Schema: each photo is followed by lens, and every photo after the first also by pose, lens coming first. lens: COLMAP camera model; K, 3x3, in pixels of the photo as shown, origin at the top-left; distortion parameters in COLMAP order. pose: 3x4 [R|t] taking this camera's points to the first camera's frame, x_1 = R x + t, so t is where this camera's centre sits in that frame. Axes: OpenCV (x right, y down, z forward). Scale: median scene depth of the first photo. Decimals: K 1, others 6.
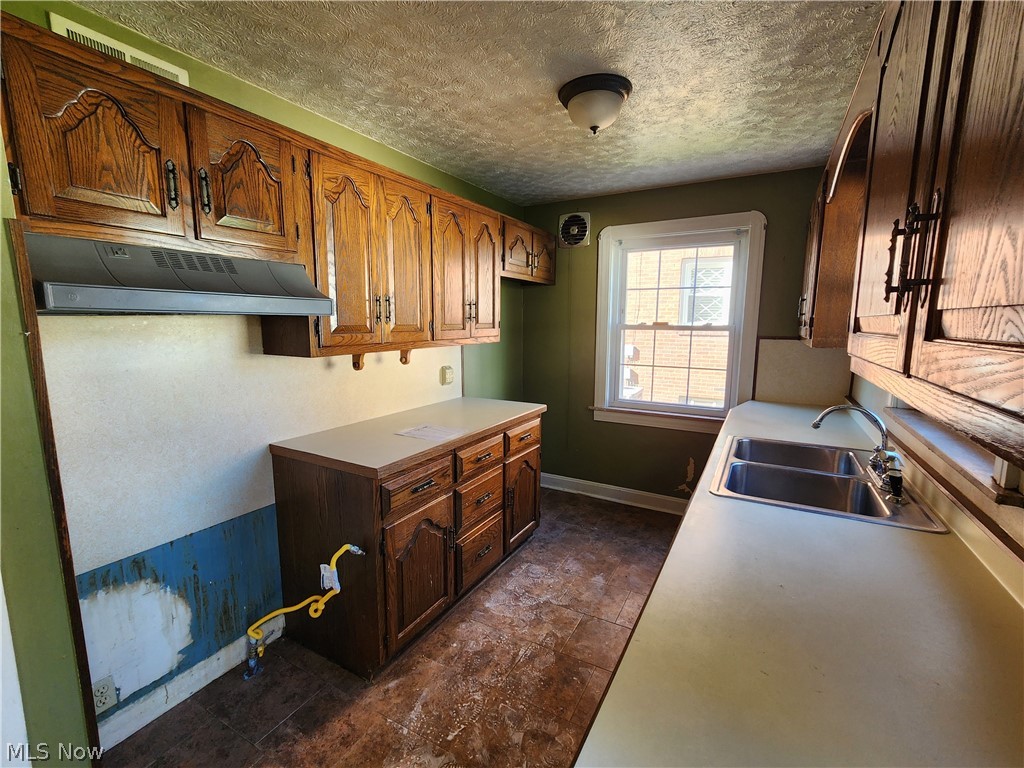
lens RADIAL K [[422.5, 0, 512.0], [0, 422.5, 384.0], [0, 0, 1]] dist [-0.001865, -0.000004]
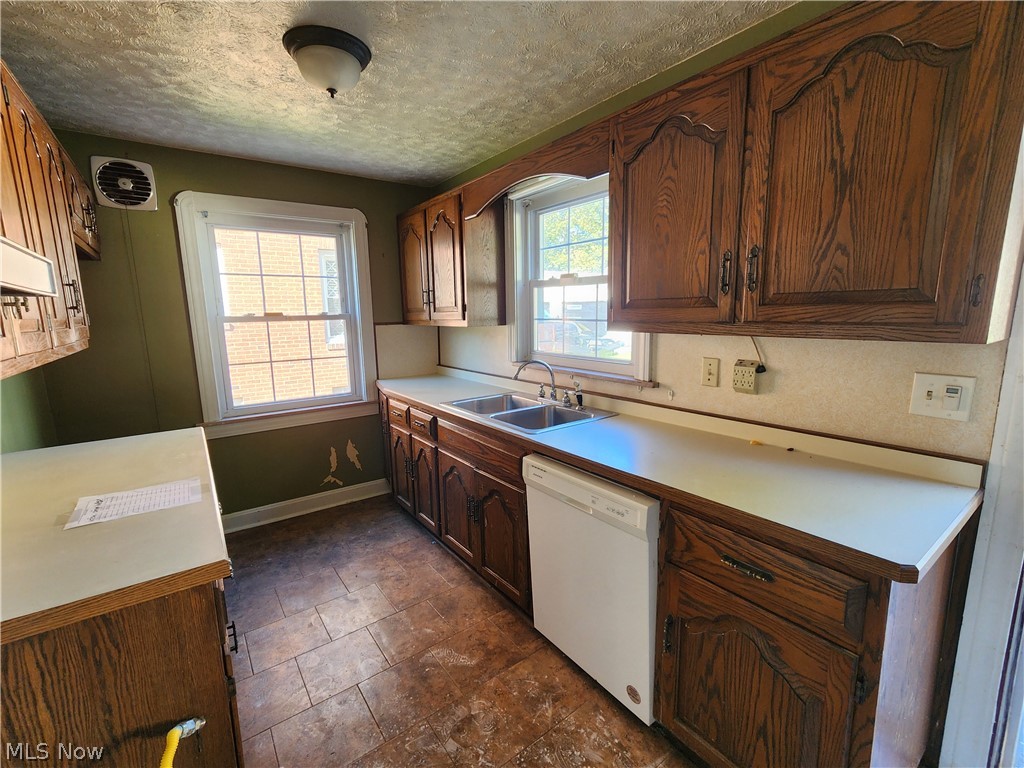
lens RADIAL K [[428.0, 0, 507.2], [0, 428.0, 381.4], [0, 0, 1]] dist [0.000764, 0.000499]
pose [[0.456285, -0.158953, 0.875521, -0.260269], [0.152353, 0.983342, 0.099129, -0.017012], [-0.876694, 0.088157, 0.472901, 0.148238]]
